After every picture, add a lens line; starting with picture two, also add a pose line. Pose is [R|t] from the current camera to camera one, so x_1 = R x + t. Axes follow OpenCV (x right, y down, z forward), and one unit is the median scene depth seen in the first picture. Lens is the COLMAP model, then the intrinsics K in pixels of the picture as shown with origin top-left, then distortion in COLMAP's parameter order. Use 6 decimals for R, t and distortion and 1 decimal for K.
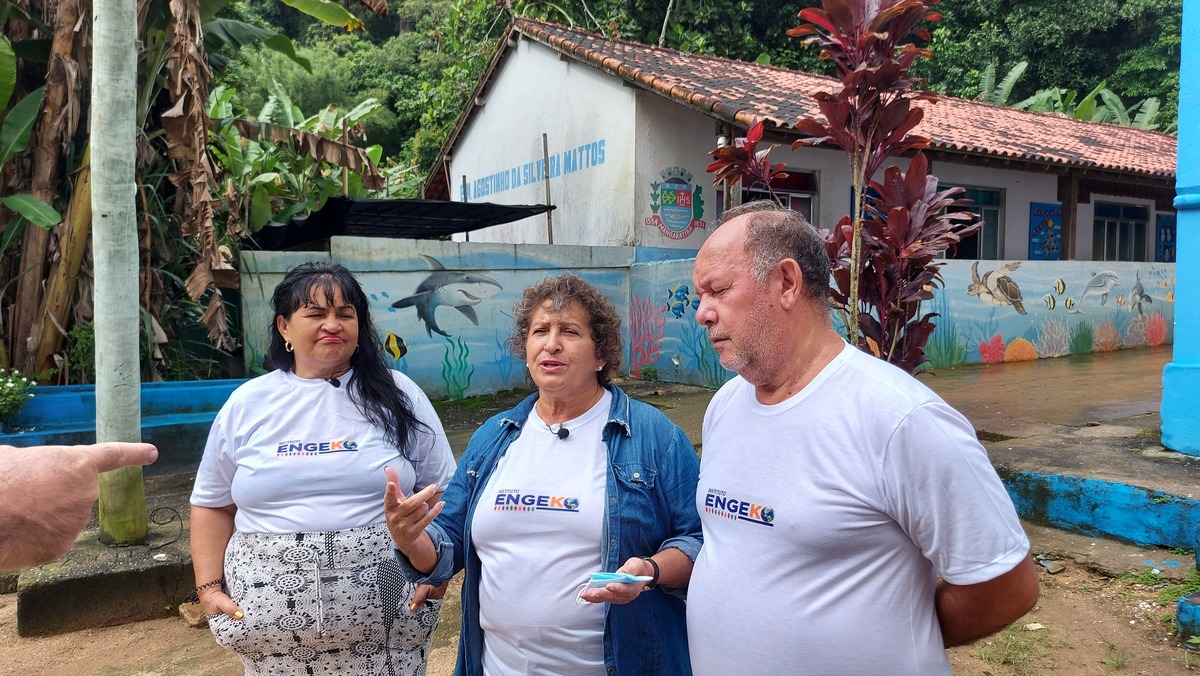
lens RADIAL K [[867.8, 0, 613.6], [0, 867.8, 359.9], [0, 0, 1]] dist [0.076640, -0.102407]
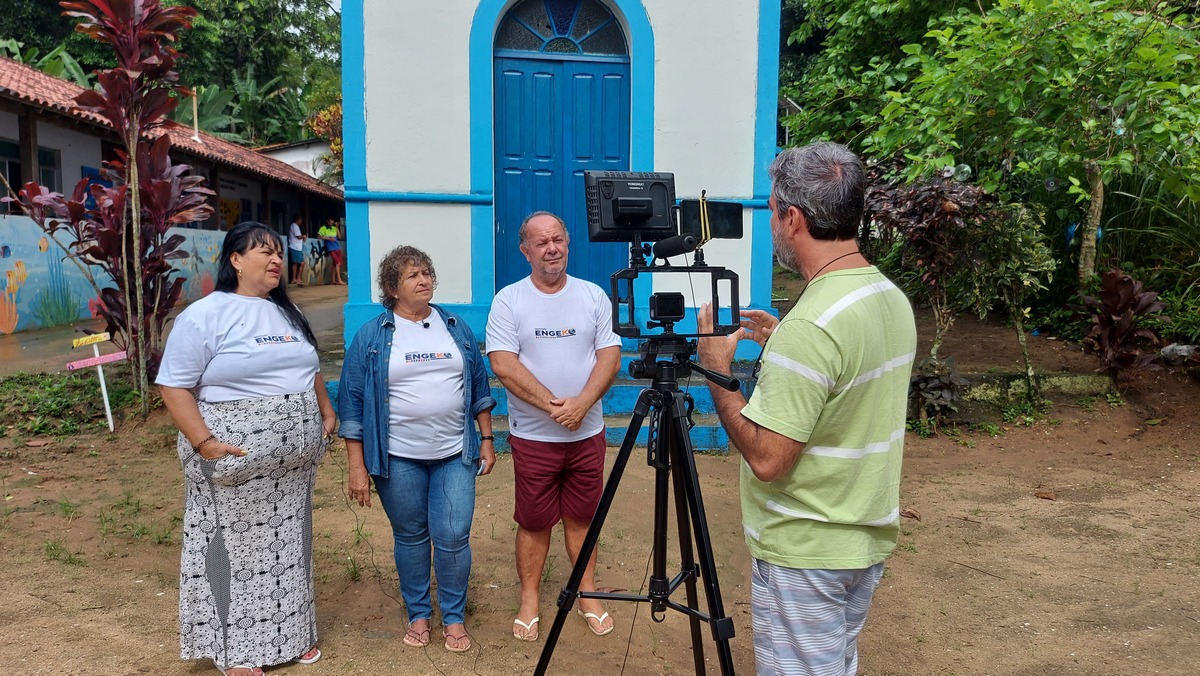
lens RADIAL K [[867.8, 0, 607.3], [0, 867.8, 356.6], [0, 0, 1]] dist [0.076640, -0.102407]
pose [[0.459288, -0.085004, 0.884211, -0.243307], [0.051167, 0.996290, 0.069202, 0.007361], [-0.886813, 0.013459, 0.461933, -0.042923]]
